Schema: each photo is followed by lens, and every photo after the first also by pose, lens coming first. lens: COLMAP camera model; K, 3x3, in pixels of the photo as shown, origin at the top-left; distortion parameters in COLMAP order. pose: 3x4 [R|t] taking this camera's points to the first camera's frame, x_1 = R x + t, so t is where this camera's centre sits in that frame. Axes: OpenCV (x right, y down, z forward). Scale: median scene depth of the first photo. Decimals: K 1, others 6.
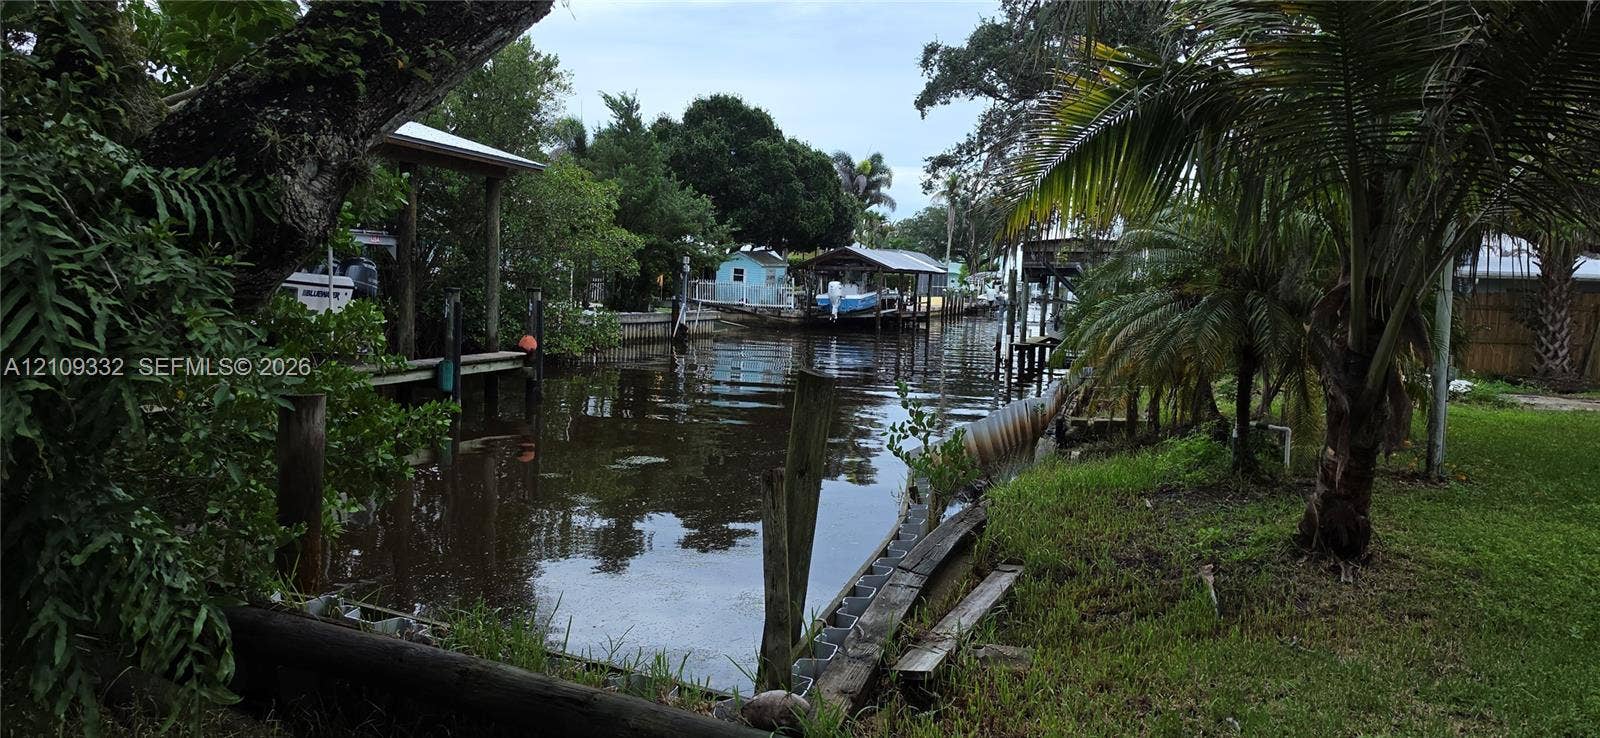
lens RADIAL K [[1111.1, 0, 800.0], [0, 1111.1, 369.0], [0, 0, 1]] dist [0.061543, -0.003220]
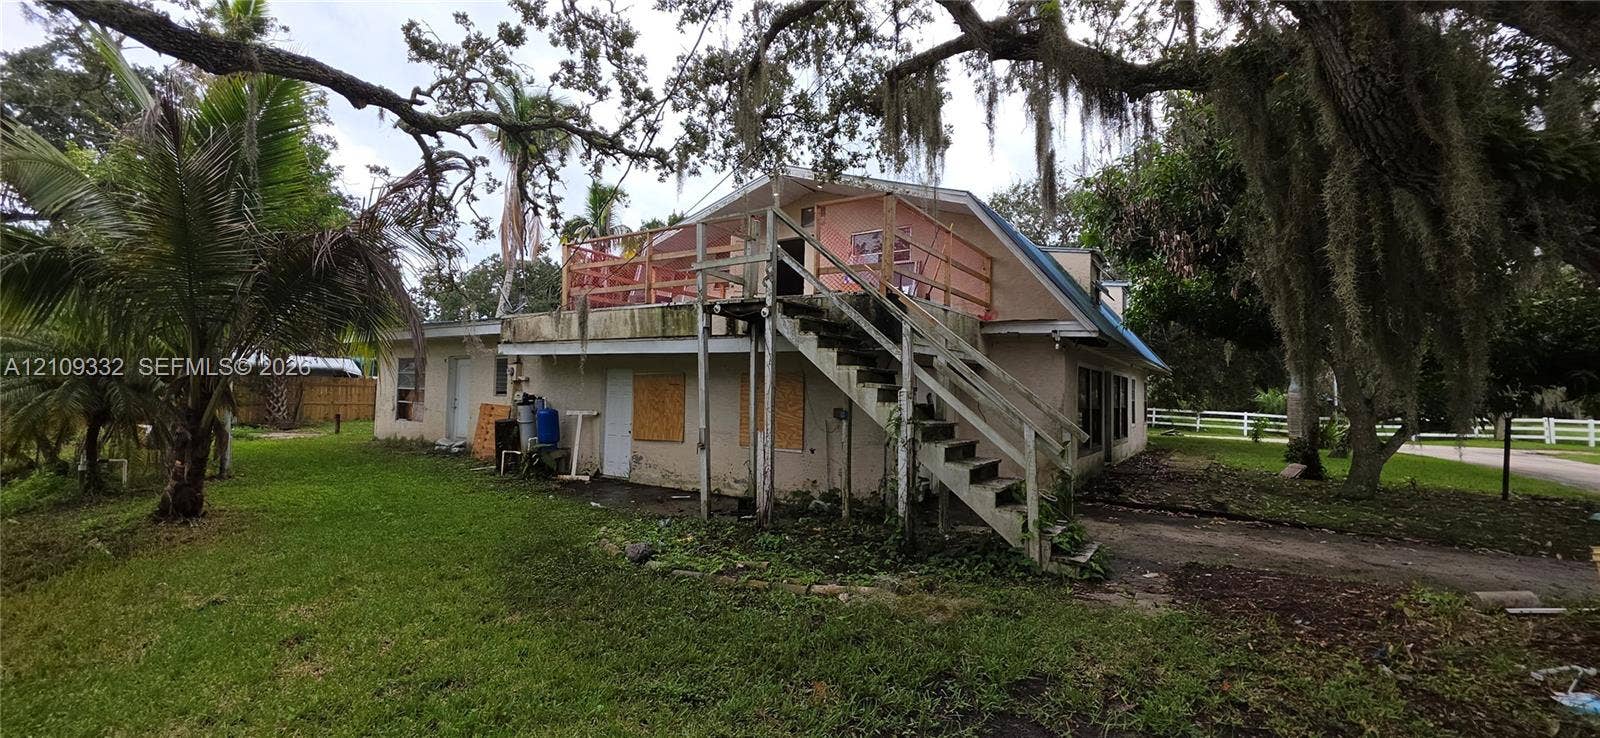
lens RADIAL K [[644.8, 0, 800.0], [0, 644.8, 369.0], [0, 0, 1]] dist [-0.000545, -0.000154]
pose [[0.295573, 0.012485, 0.955239, -0.247602], [0.057381, 0.997877, -0.030798, 0.008719], [-0.953595, 0.063916, 0.294229, -0.315739]]
